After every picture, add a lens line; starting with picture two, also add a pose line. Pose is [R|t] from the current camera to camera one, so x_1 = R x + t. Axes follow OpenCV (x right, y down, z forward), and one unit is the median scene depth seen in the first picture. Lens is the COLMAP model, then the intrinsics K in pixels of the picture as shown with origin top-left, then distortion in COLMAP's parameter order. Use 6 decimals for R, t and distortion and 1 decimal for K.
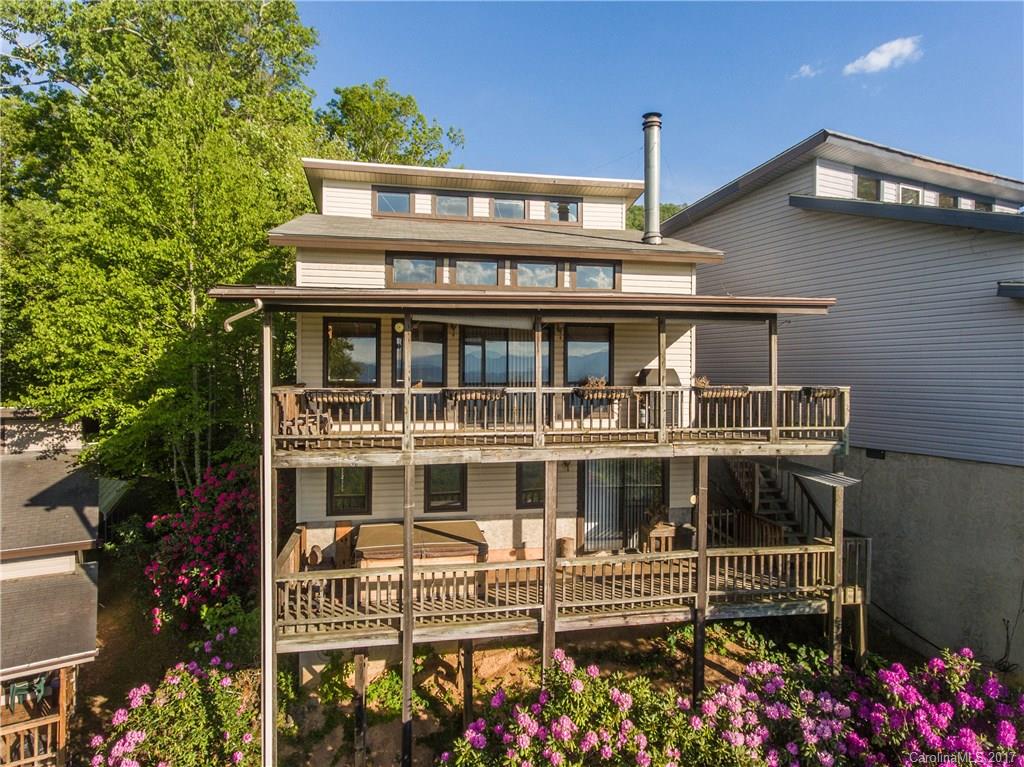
lens RADIAL K [[594.5, 0, 459.0], [0, 594.5, 369.1], [0, 0, 1]] dist [-0.000934, -0.000870]
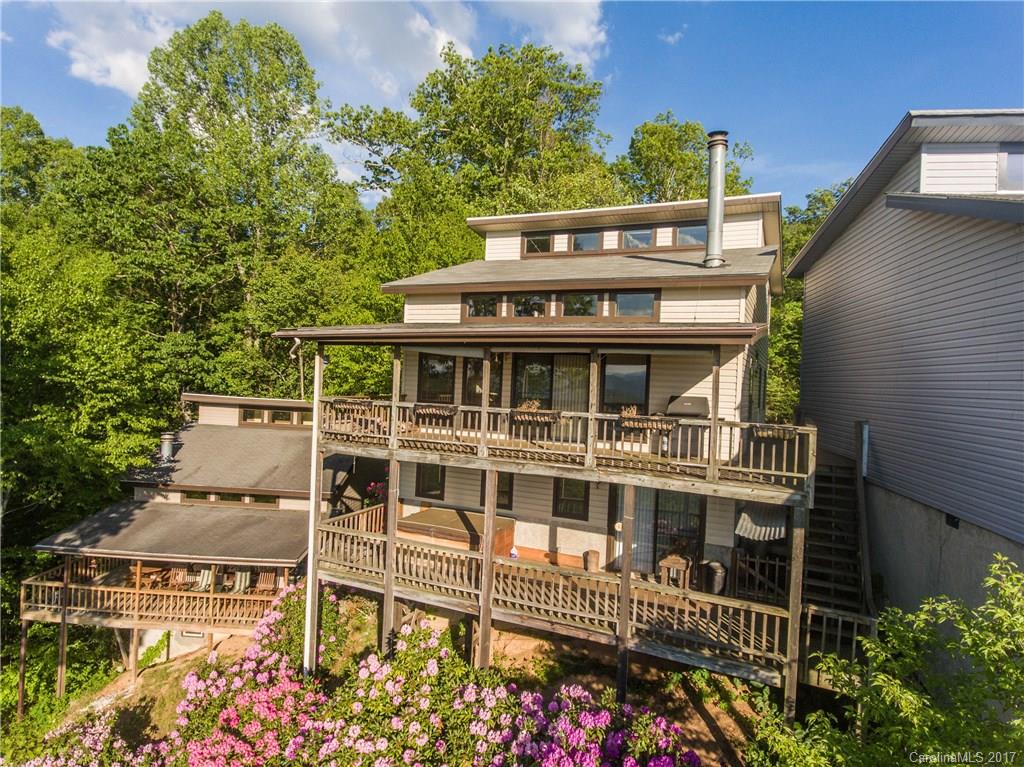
lens RADIAL K [[582.0, 0, 546.0], [0, 582.0, 364.0], [0, 0, 1]] dist [-0.002135, -0.001014]
pose [[0.828910, 0.016407, -0.559141, 0.716218], [-0.032149, 0.999315, -0.018337, -0.030865], [0.558457, 0.033176, 0.828870, 0.082751]]
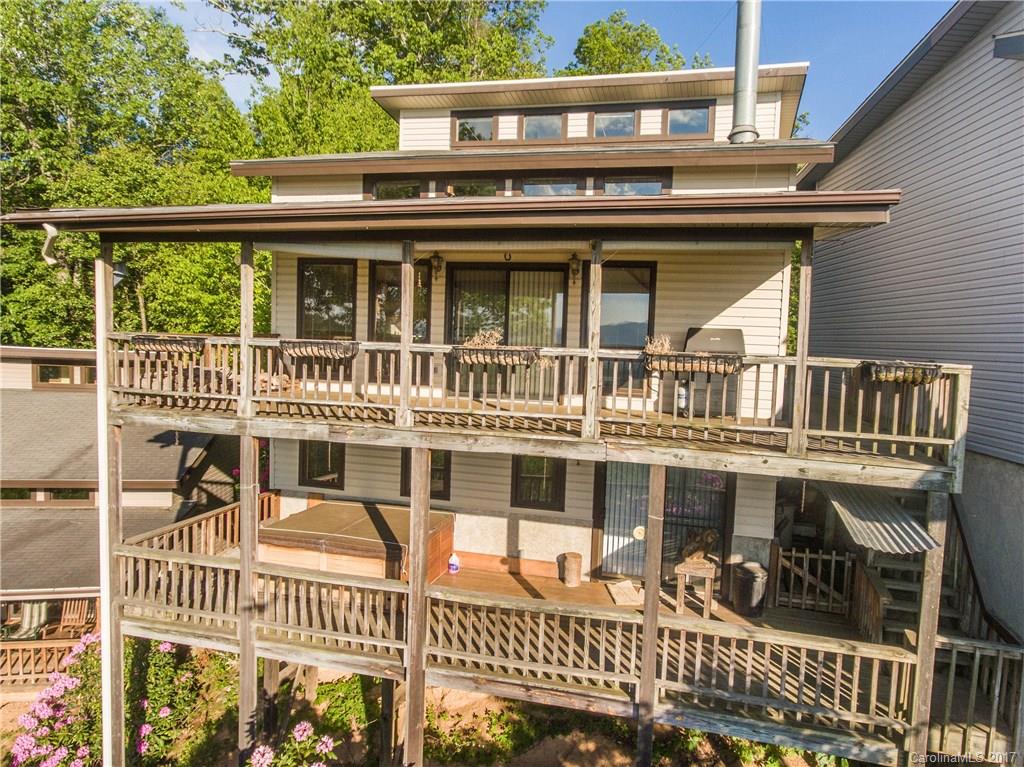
lens RADIAL K [[584.0, 0, 592.0], [0, 584.0, 368.4], [0, 0, 1]] dist [-0.004056, 0.000682]
pose [[0.927413, 0.048490, -0.370882, 0.482099], [-0.030095, 0.998020, 0.055230, 0.012795], [0.372826, -0.040059, 0.927036, 0.358123]]
